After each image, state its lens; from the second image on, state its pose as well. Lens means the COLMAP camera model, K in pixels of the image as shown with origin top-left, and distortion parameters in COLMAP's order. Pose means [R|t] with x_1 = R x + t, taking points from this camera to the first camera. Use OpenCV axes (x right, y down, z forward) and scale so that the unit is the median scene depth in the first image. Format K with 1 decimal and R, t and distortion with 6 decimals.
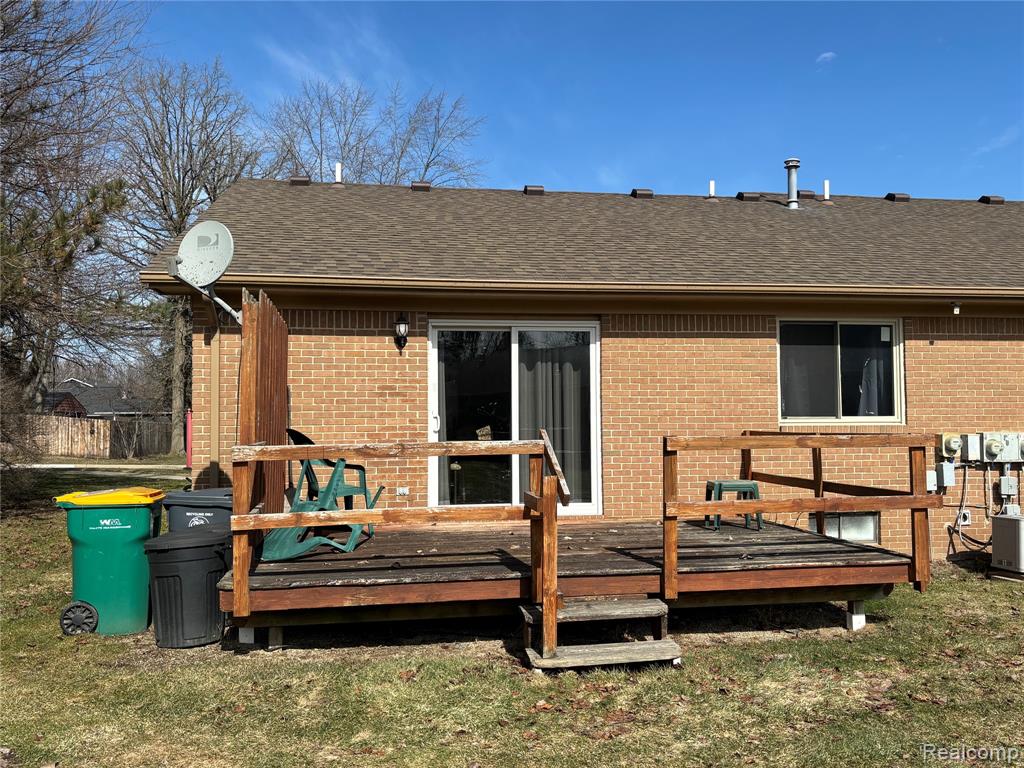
lens RADIAL K [[920.8, 0, 506.1], [0, 920.8, 378.7], [0, 0, 1]] dist [0.114721, -0.017387]
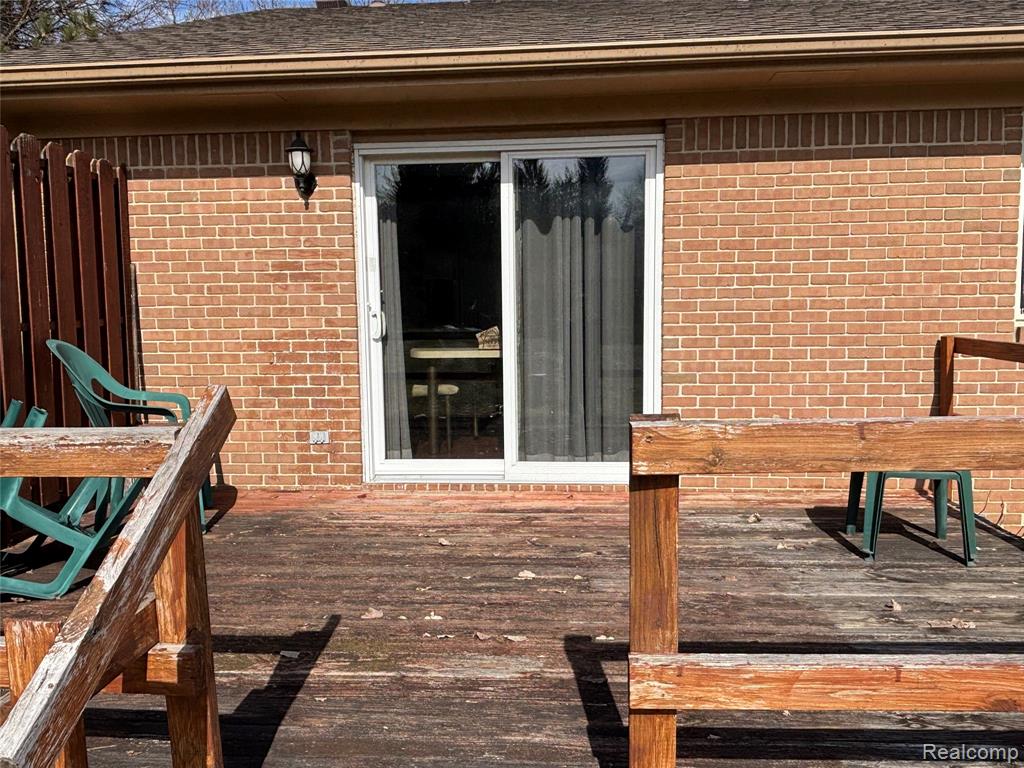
lens RADIAL K [[775.4, 0, 513.5], [0, 775.4, 386.4], [0, 0, 1]] dist [0.015299, -0.019920]
pose [[0.972771, 0.016801, -0.231159, 0.126265], [0.017124, 0.989433, 0.143975, 0.016897], [0.231136, -0.144013, 0.962204, 0.533050]]
